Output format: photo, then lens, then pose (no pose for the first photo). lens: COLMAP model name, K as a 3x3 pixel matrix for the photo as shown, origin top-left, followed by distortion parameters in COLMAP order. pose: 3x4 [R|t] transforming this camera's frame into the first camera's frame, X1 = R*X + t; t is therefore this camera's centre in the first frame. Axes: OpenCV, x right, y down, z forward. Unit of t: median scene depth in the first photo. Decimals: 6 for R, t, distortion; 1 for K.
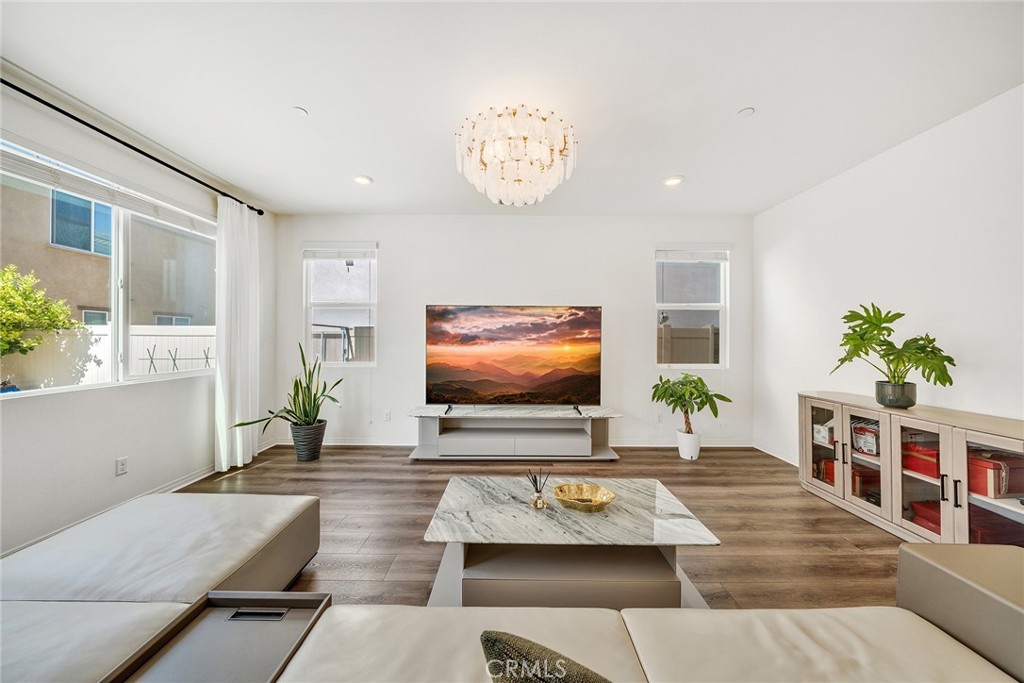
lens RADIAL K [[342.7, 0, 510.4], [0, 342.7, 330.8], [0, 0, 1]] dist [-0.000599, -0.000233]
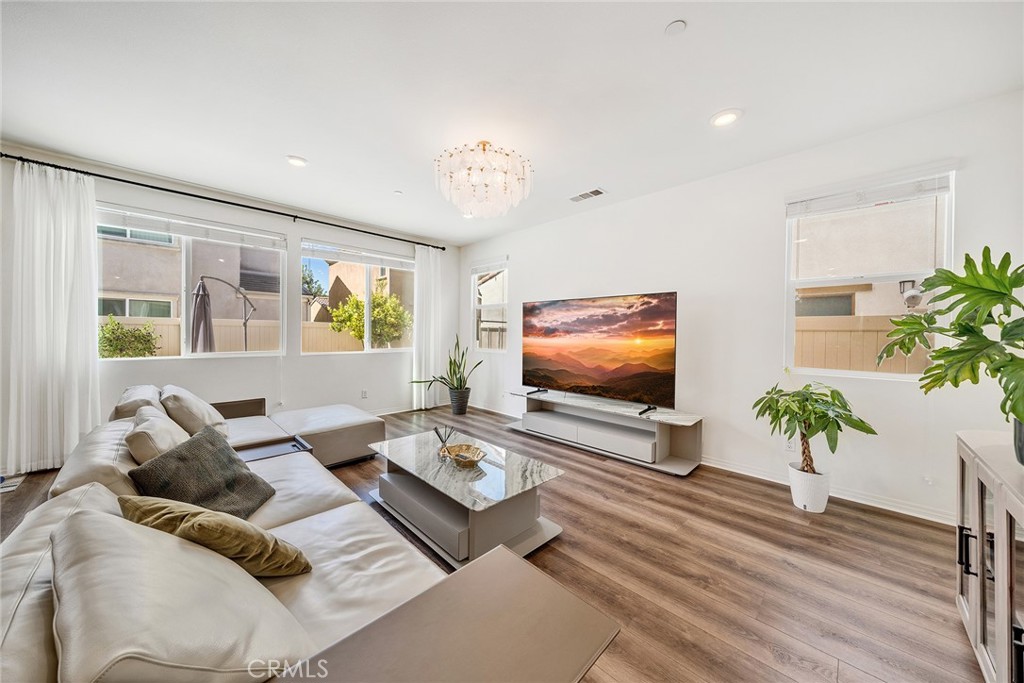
lens RADIAL K [[342.7, 0, 508.6], [0, 342.7, 339.1], [0, 0, 1]] dist [-0.000599, -0.000233]
pose [[0.706765, 0.013252, -0.707324, 0.565176], [0.009470, 0.999558, 0.028190, 0.016356], [0.707385, -0.026622, 0.706327, 0.120339]]
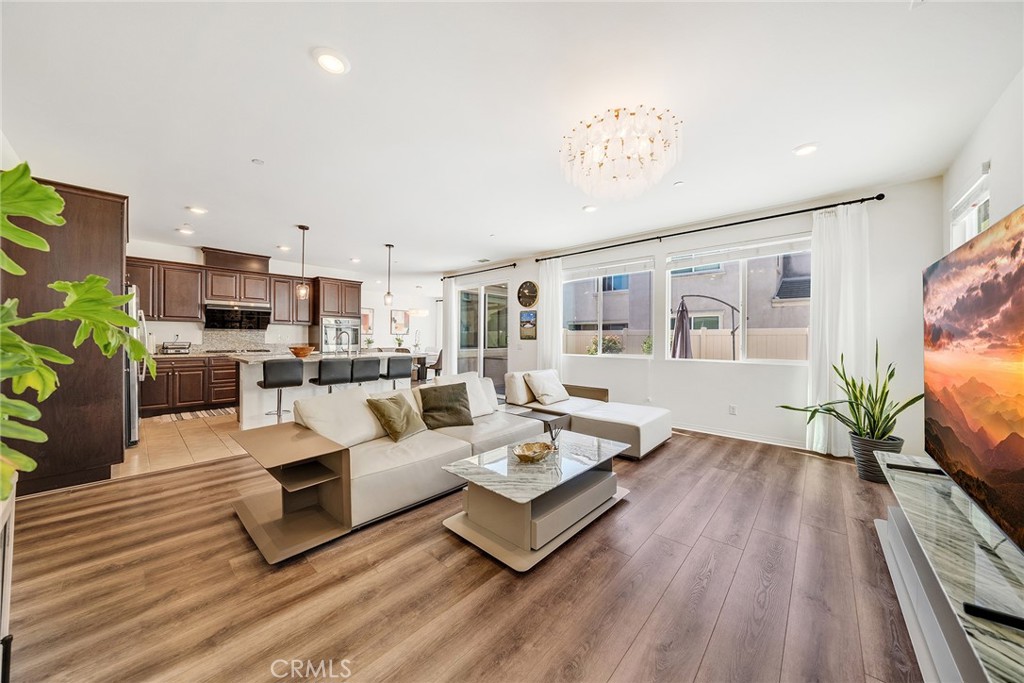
lens RADIAL K [[342.7, 0, 512.1], [0, 342.7, 340.0], [0, 0, 1]] dist [-0.000599, -0.000233]
pose [[-0.651981, -0.006457, -0.758208, 0.597969], [0.010159, 0.999800, -0.017250, 0.039621], [0.758167, -0.018949, -0.651785, 0.858739]]
